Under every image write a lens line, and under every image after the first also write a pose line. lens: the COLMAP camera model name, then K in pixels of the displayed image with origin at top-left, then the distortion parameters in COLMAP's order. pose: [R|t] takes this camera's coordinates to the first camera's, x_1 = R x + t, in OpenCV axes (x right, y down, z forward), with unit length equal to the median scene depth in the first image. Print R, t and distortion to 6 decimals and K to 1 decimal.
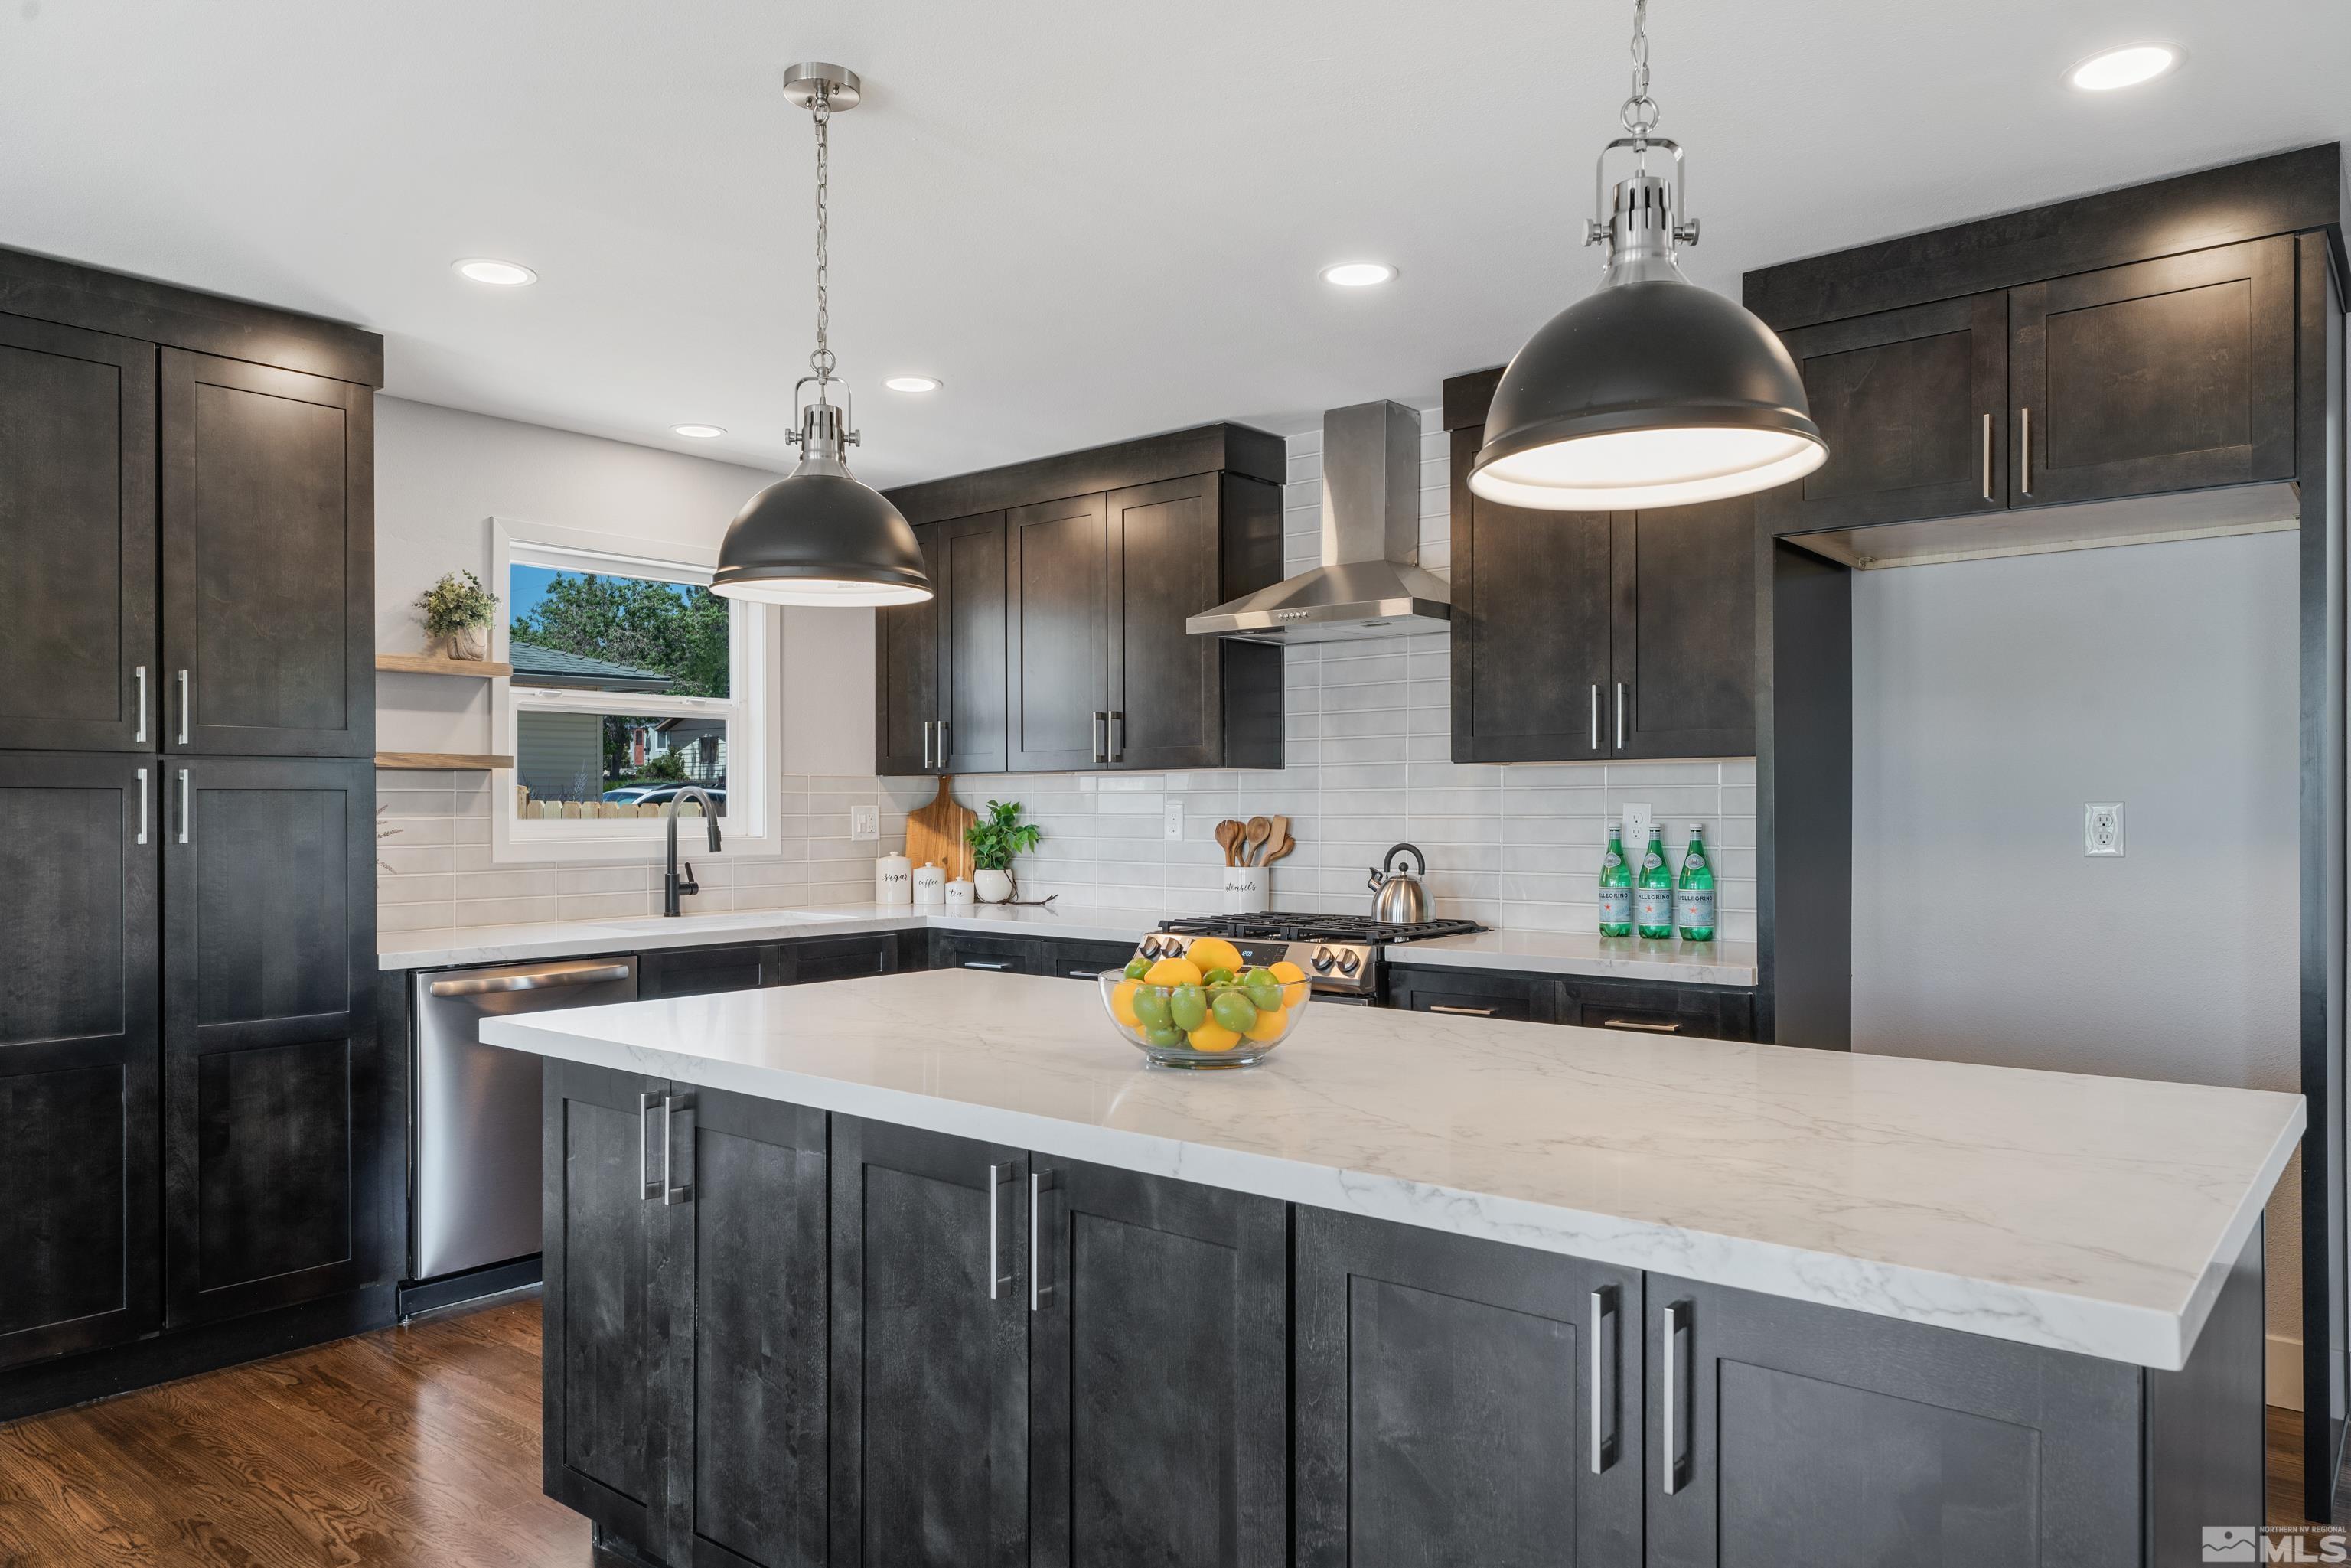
lens RADIAL K [[1568.2, 0, 1166.4], [0, 1568.2, 803.7], [0, 0, 1]] dist [-0.000644, 0.001074]
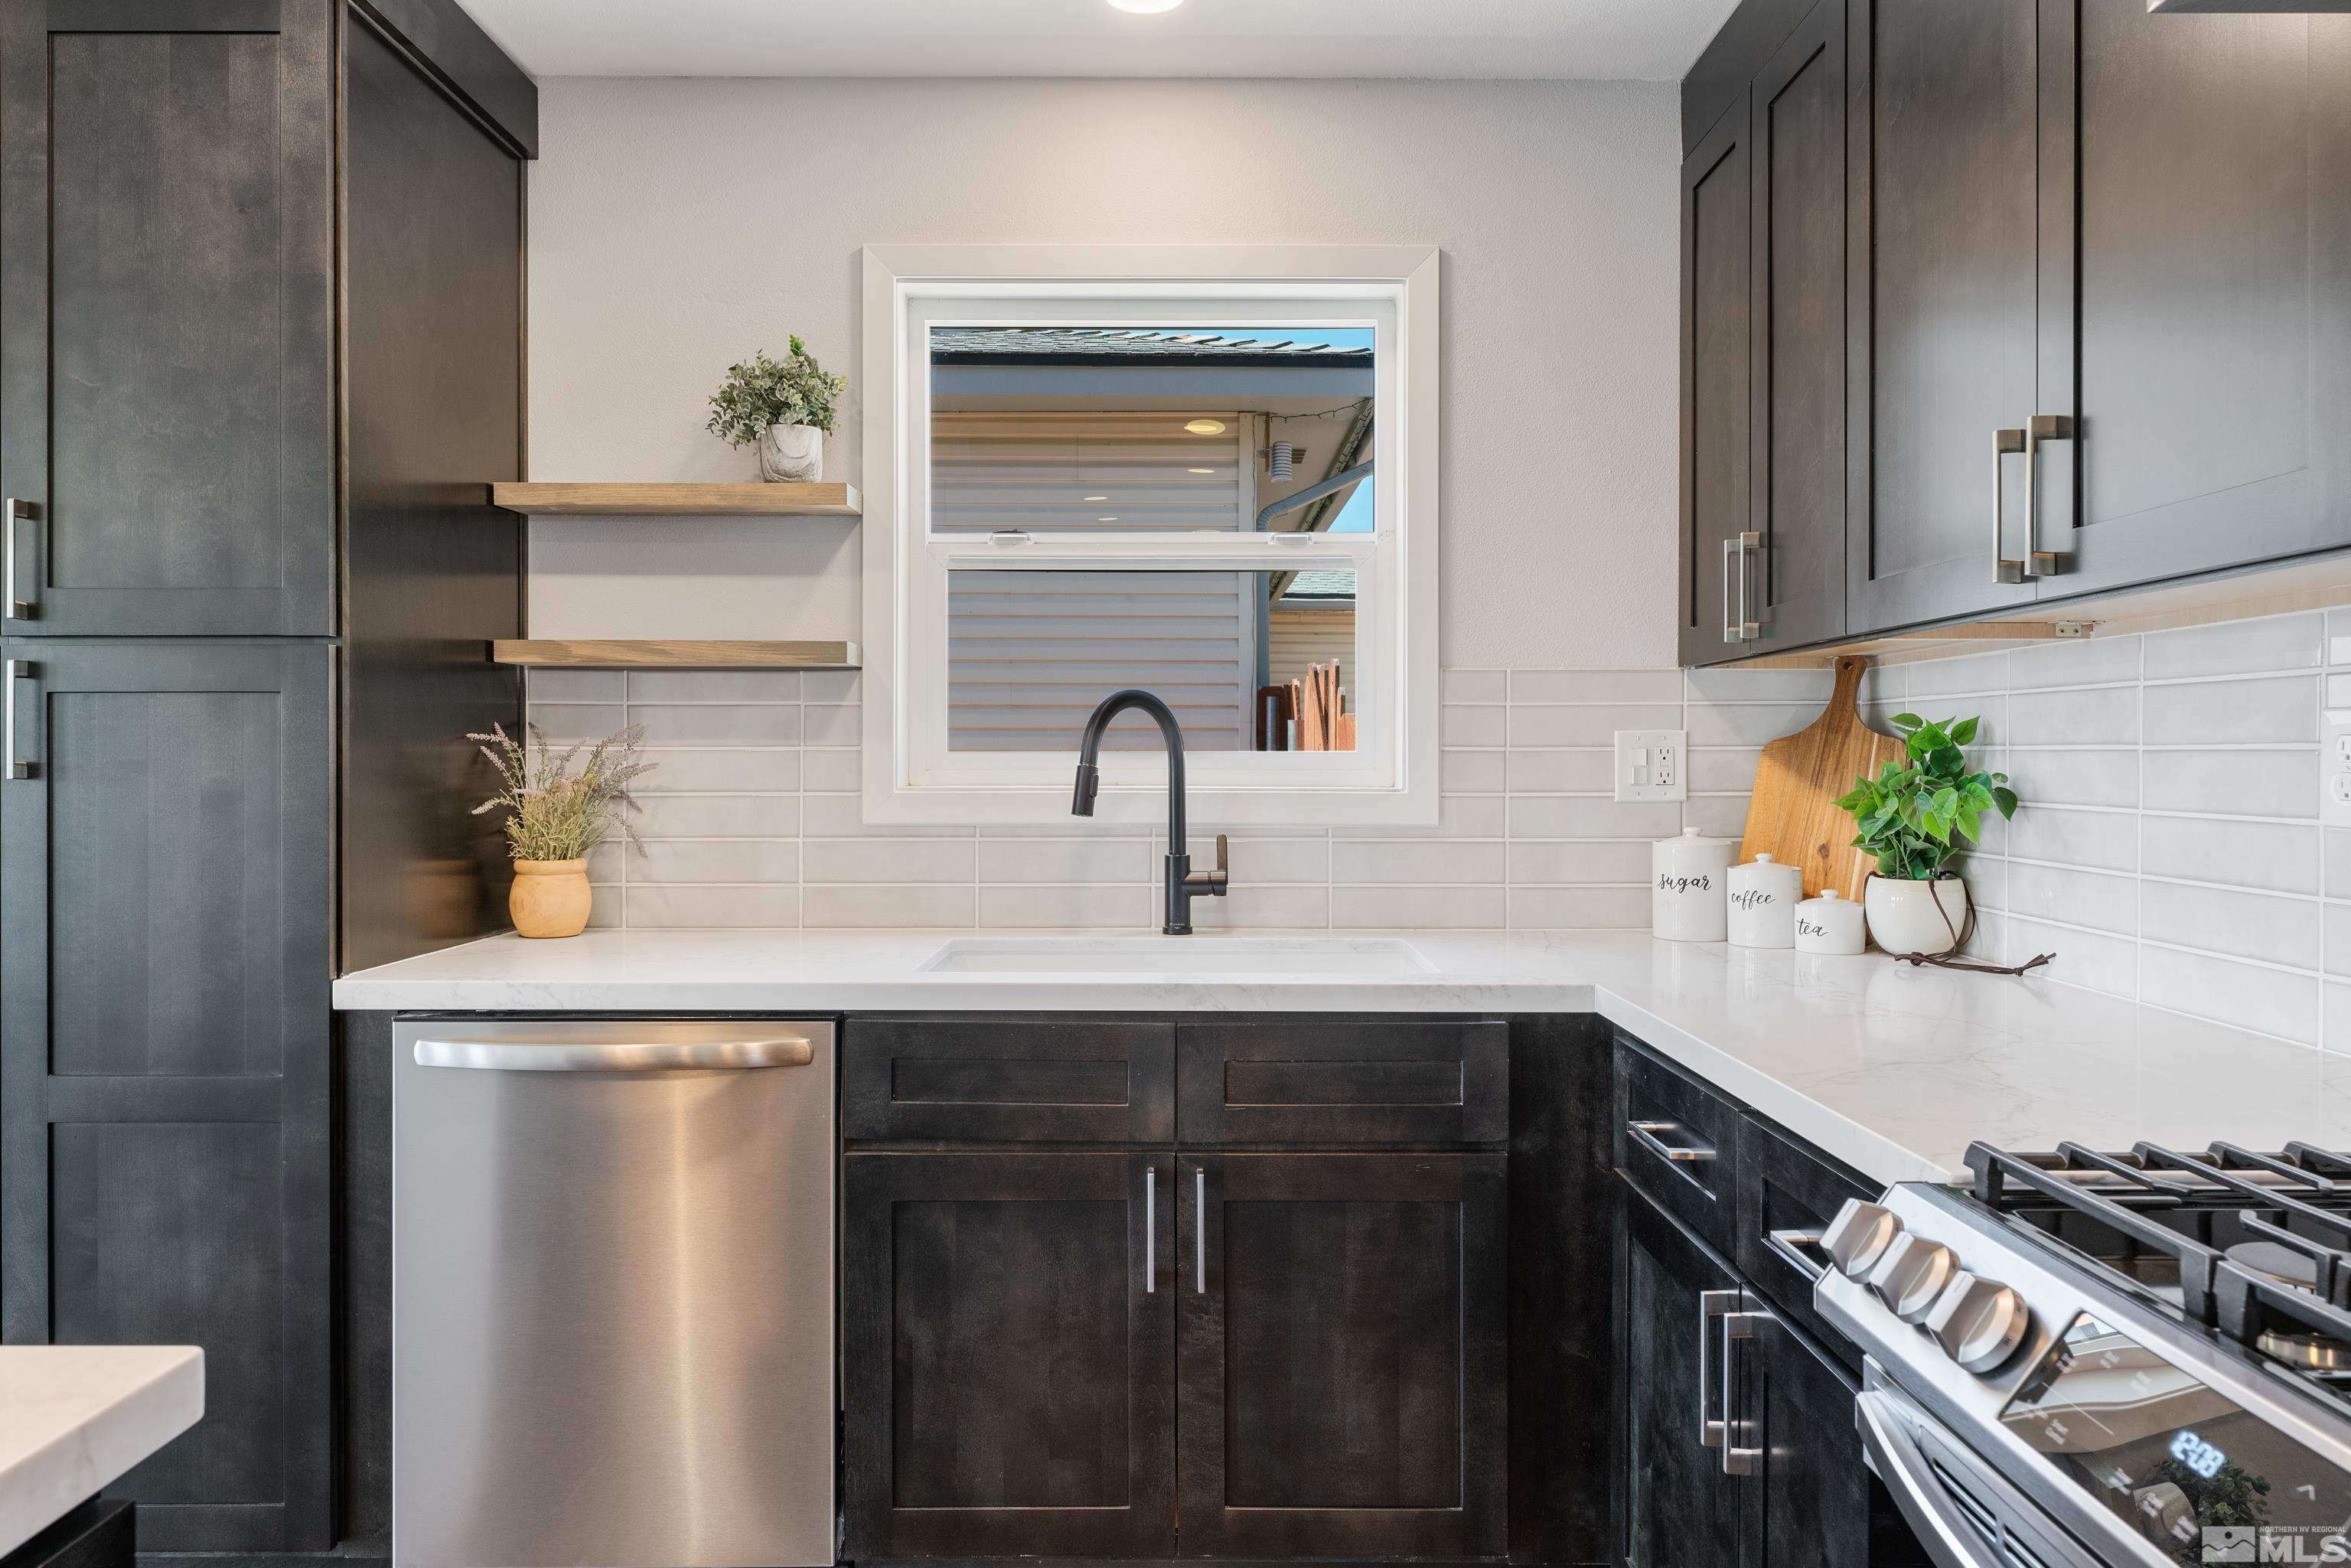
lens RADIAL K [[1566.7, 0, 1175.3], [0, 1566.7, 763.2], [0, 0, 1]] dist [0.001325, 0.000377]
pose [[0.641511, 0.005335, -0.767095, 0.114736], [-0.001469, 0.999983, 0.005726, 0.011705], [0.767112, -0.002547, 0.641508, 0.764896]]
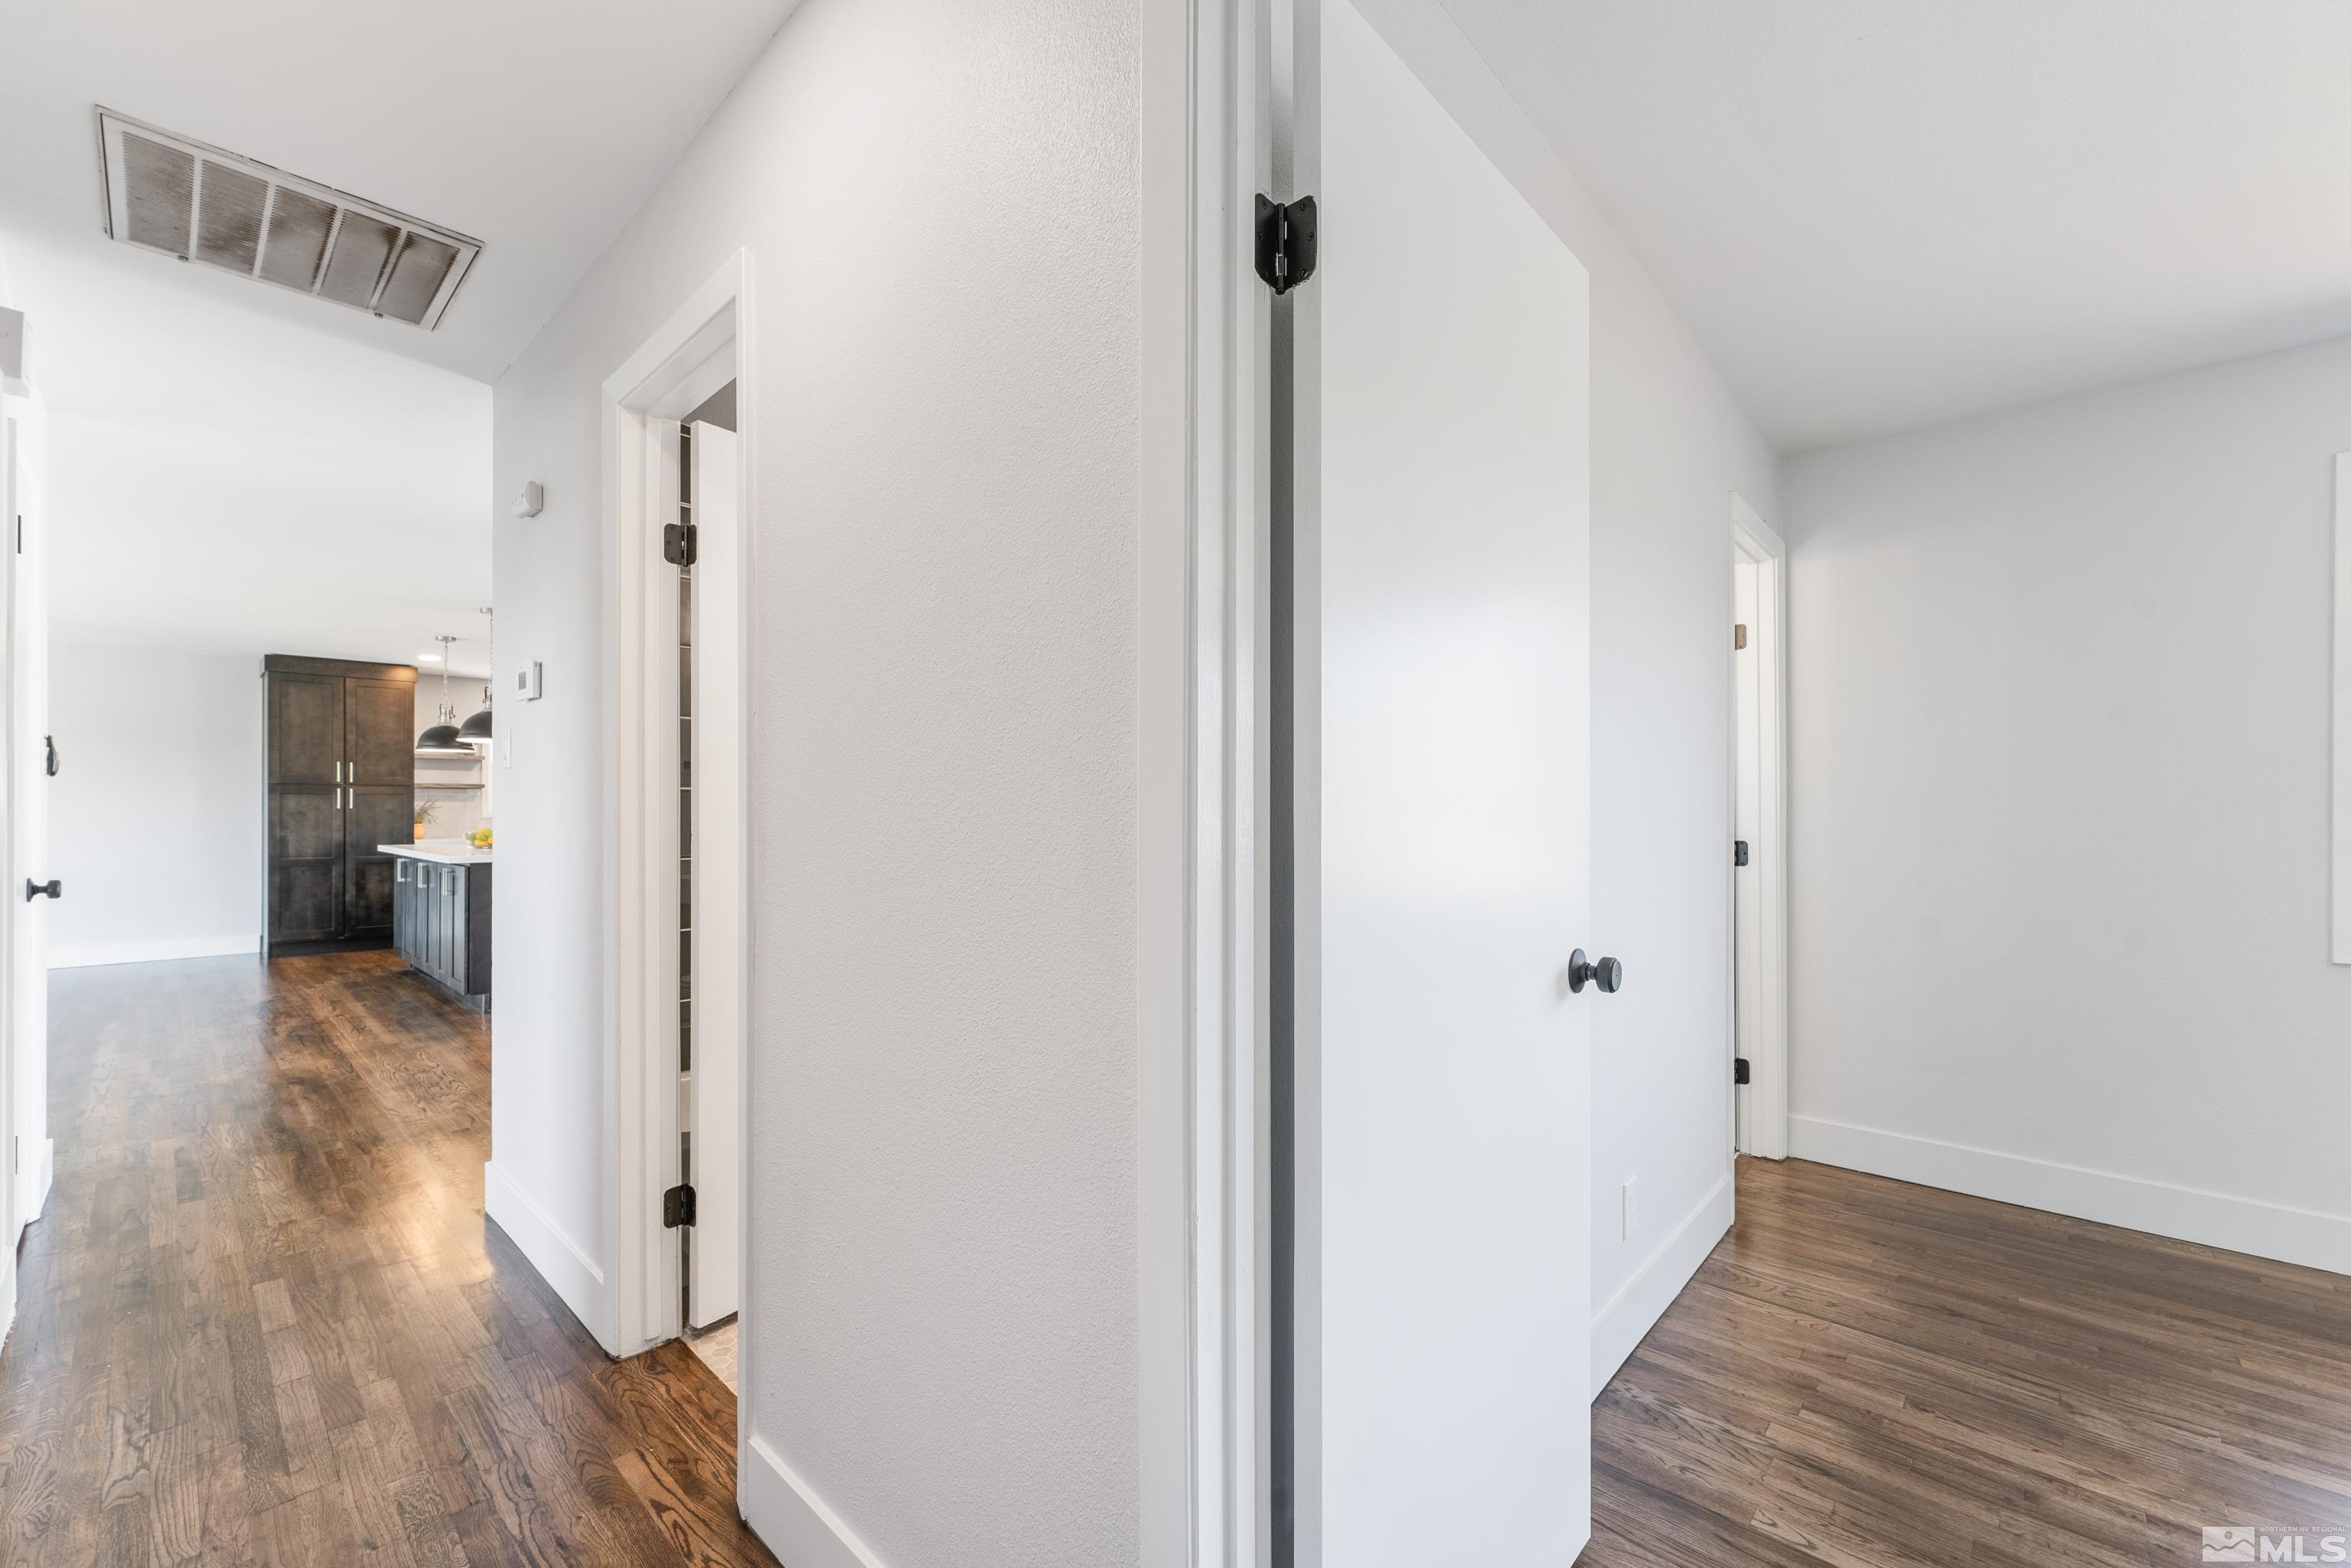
lens RADIAL K [[950.0, 0, 1169.2], [0, 950.0, 802.9], [0, 0, 1]] dist [-0.001390, -0.000438]
pose [[0.998575, 0.001605, -0.053334, 1.175034], [-0.001850, 0.999988, -0.004535, 0.015359], [0.053326, 0.004627, 0.998566, -0.945774]]
